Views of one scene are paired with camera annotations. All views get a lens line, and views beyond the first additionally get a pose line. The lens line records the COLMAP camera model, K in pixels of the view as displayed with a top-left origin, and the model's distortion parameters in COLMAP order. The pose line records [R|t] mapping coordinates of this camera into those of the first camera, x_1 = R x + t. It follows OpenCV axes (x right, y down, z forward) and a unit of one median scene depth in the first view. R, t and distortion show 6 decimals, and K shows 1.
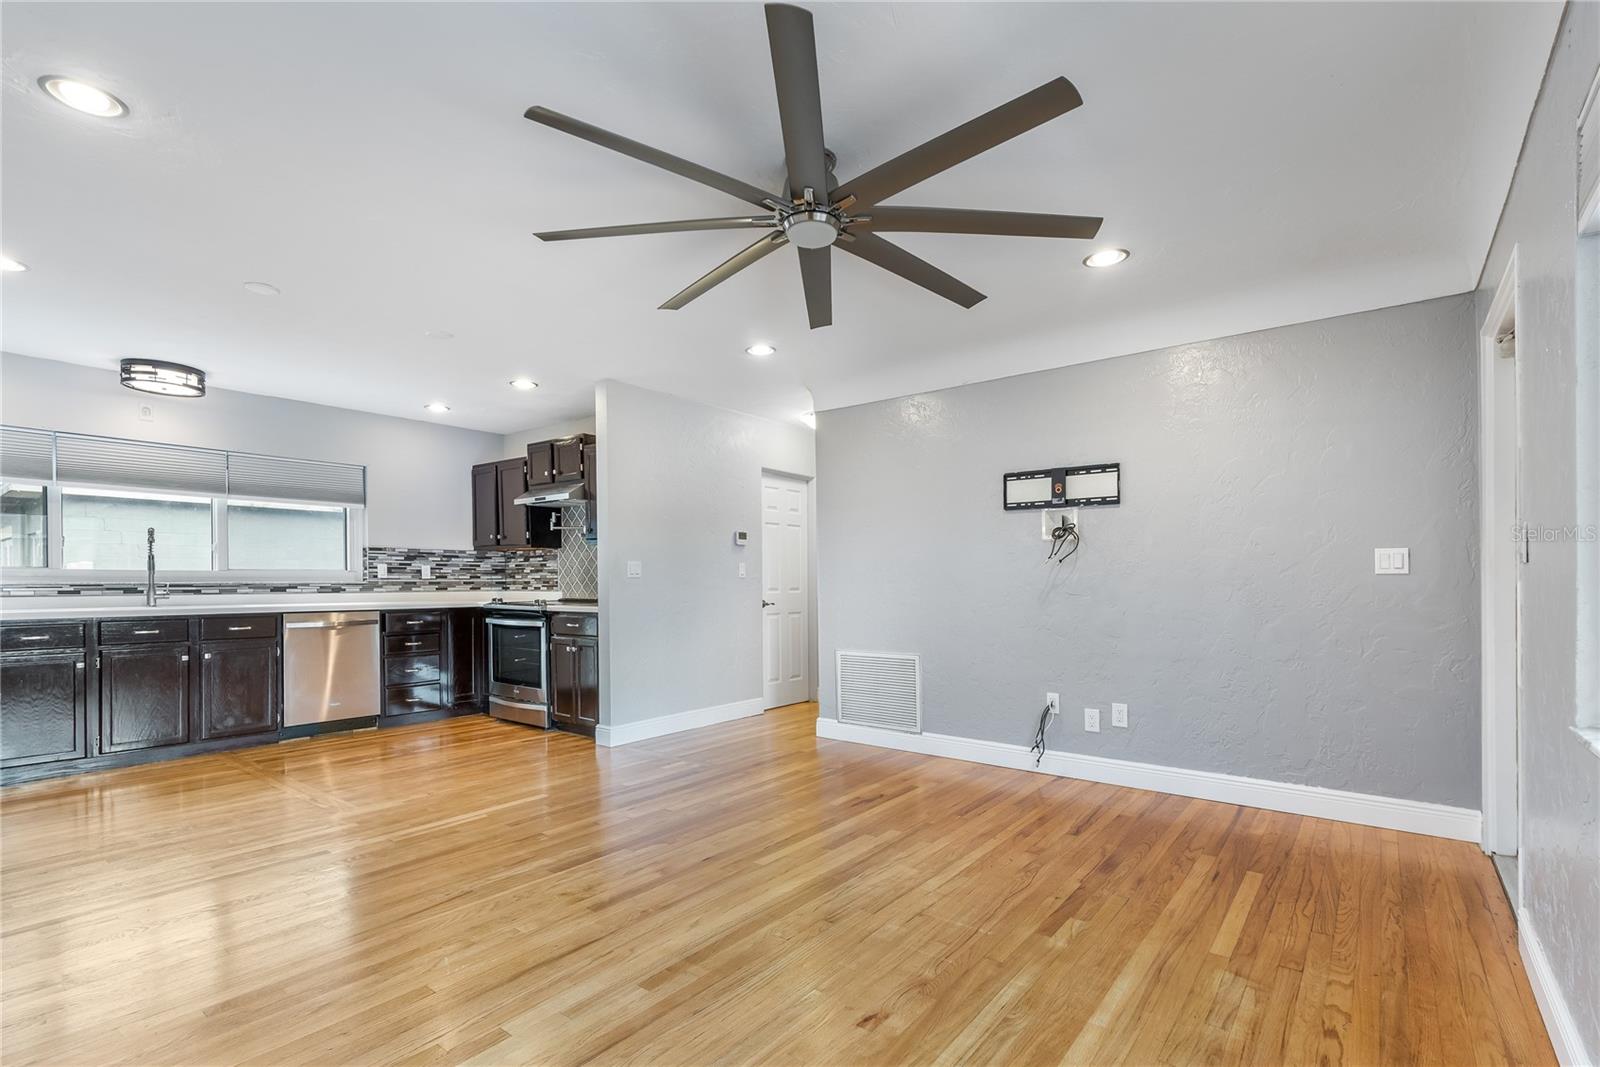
lens RADIAL K [[737.3, 0, 805.3], [0, 737.3, 584.9], [0, 0, 1]] dist [0.025532, -0.008757]
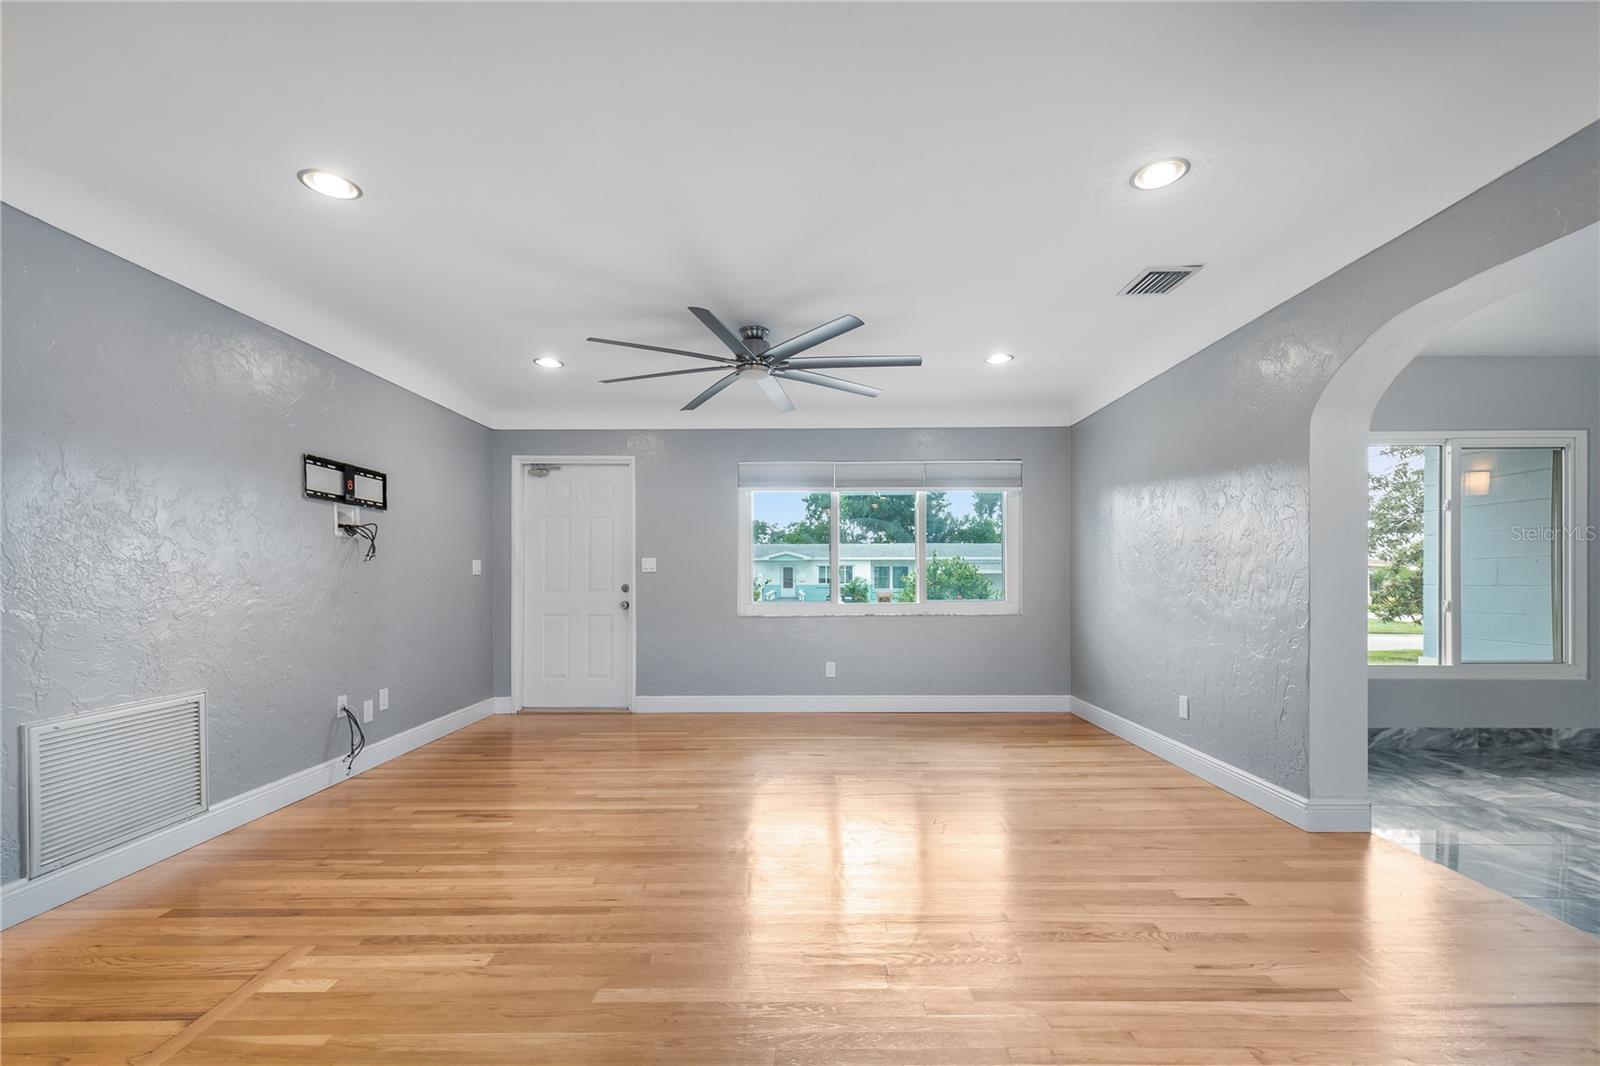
lens RADIAL K [[684.0, 0, 810.6], [0, 684.0, 575.8], [0, 0, 1]] dist [0.011599, -0.000562]
pose [[-0.616389, 0.004945, 0.787426, -0.571011], [0.007533, 0.999972, -0.000383, -0.003659], [-0.787406, 0.005695, -0.616409, 0.819738]]
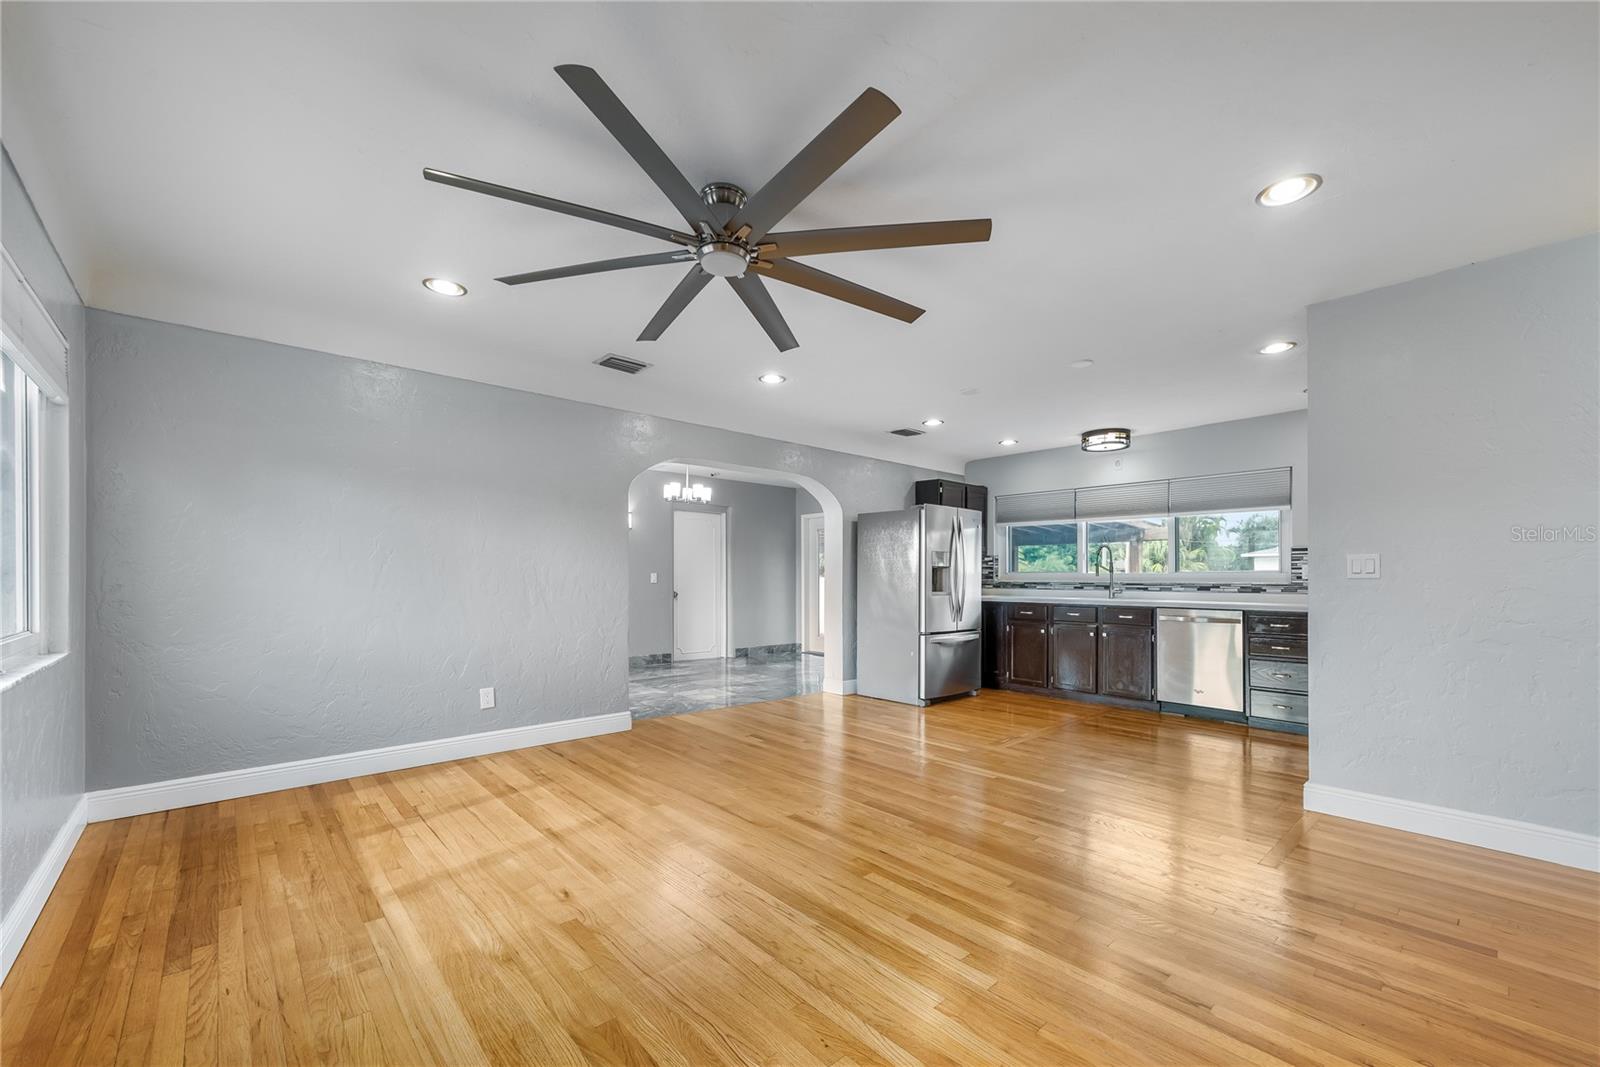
lens RADIAL K [[644.7, 0, 802.5], [0, 644.7, 567.2], [0, 0, 1]] dist [0.012557, -0.000118]
pose [[-0.171840, -0.016629, -0.984985, 0.414844], [-0.010426, 0.999832, -0.015061, -0.005675], [0.985070, 0.007681, -0.171984, 0.556456]]
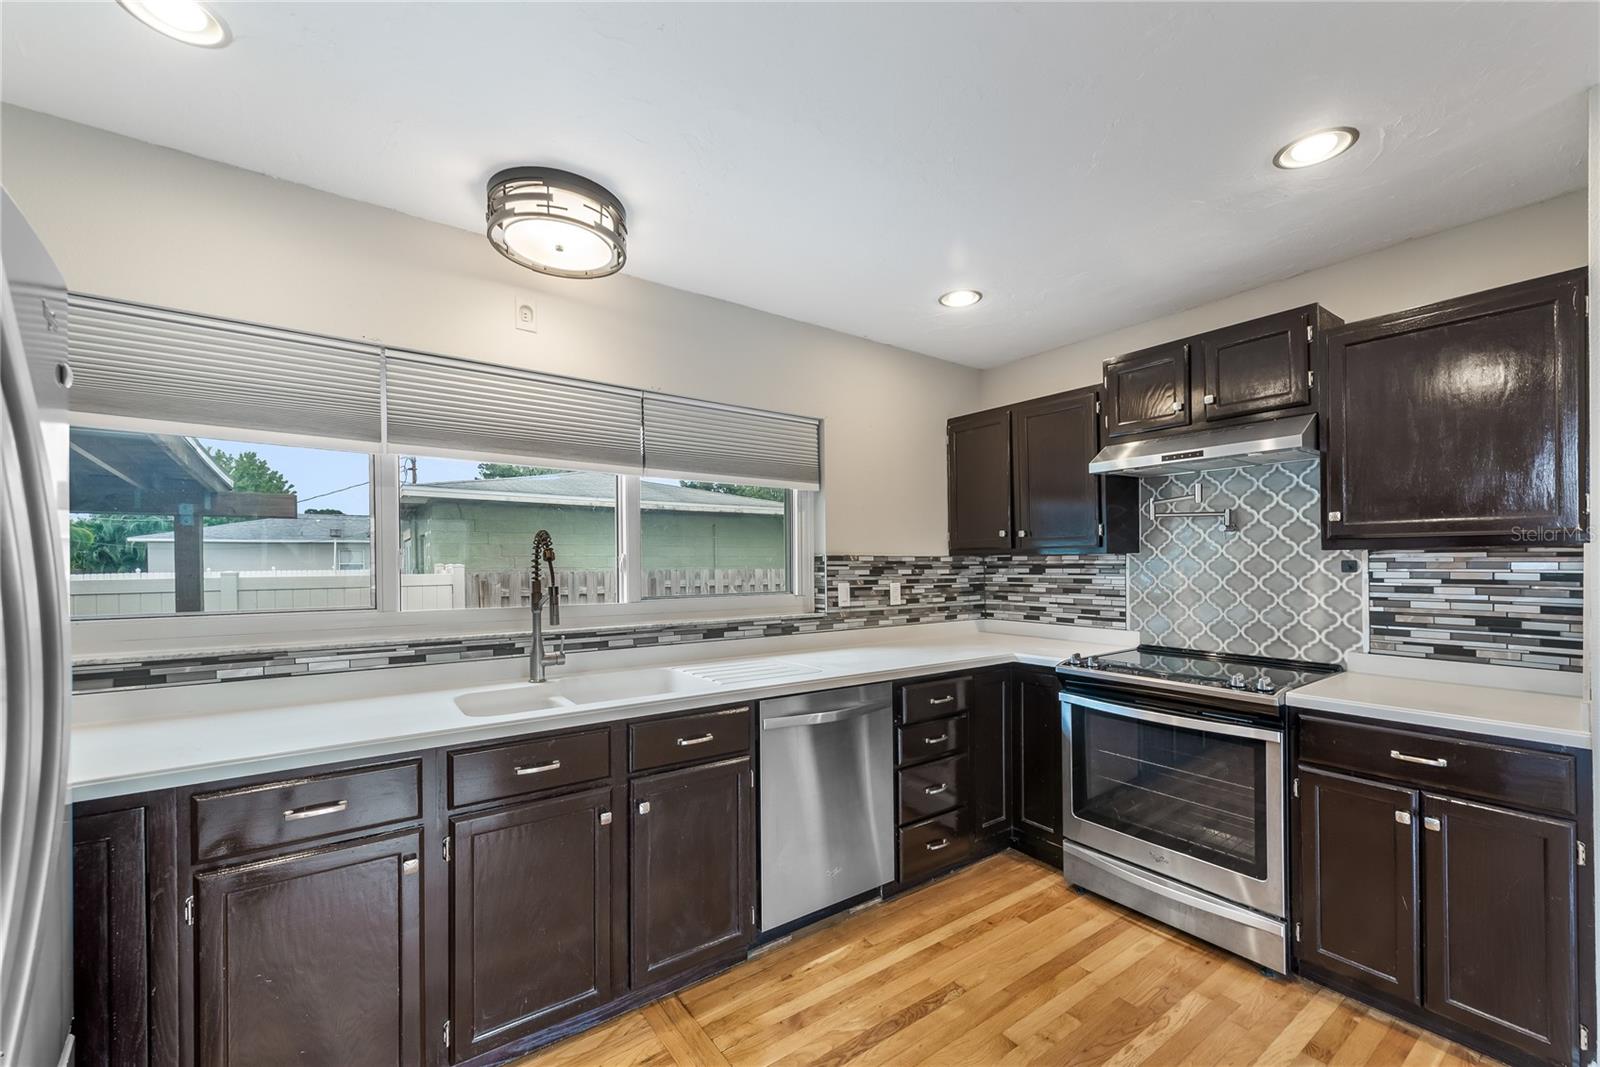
lens RADIAL K [[637.9, 0, 808.2], [0, 637.9, 570.9], [0, 0, 1]] dist [0.017619, -0.005385]
pose [[0.960957, 0.001167, -0.276696, -0.506882], [0.000050, 0.999990, 0.004392, -0.044577], [0.276698, -0.004235, 0.960948, 0.555255]]
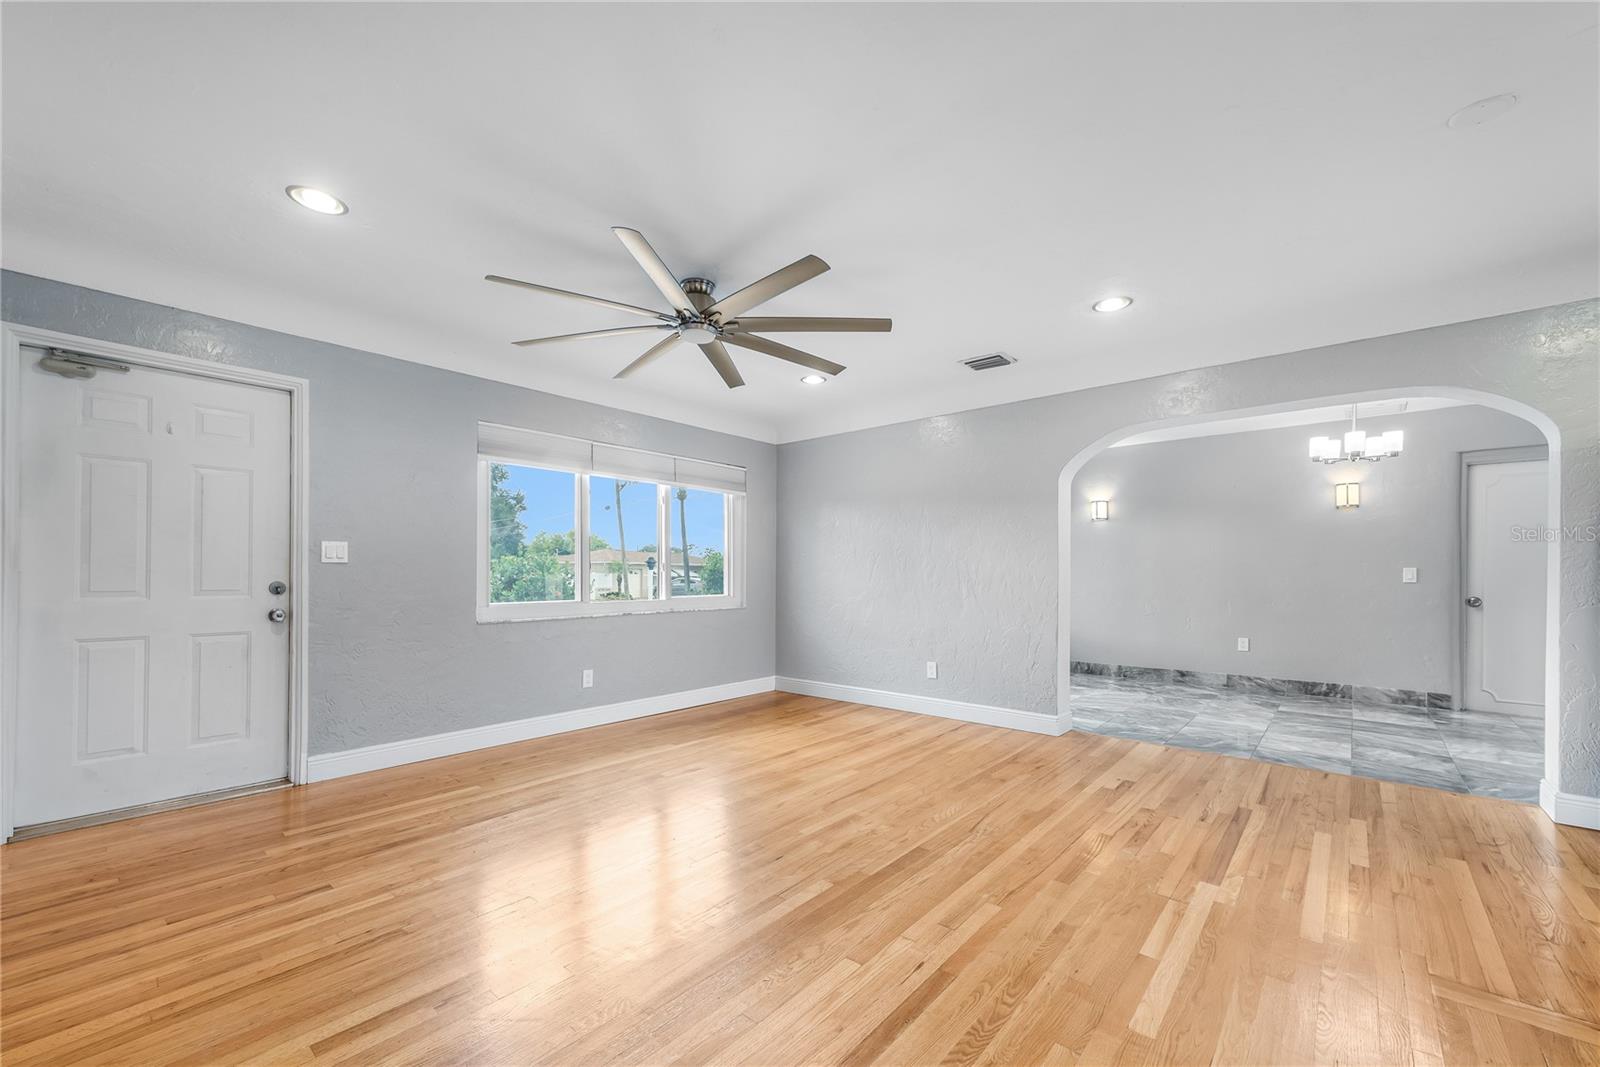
lens RADIAL K [[637.9, 0, 808.2], [0, 637.9, 570.9], [0, 0, 1]] dist [0.017619, -0.005385]
pose [[-0.999118, -0.001786, 0.041948, -0.111471], [-0.001776, 0.999998, 0.000268, -0.004873], [-0.041949, 0.000193, -0.999120, 0.985681]]
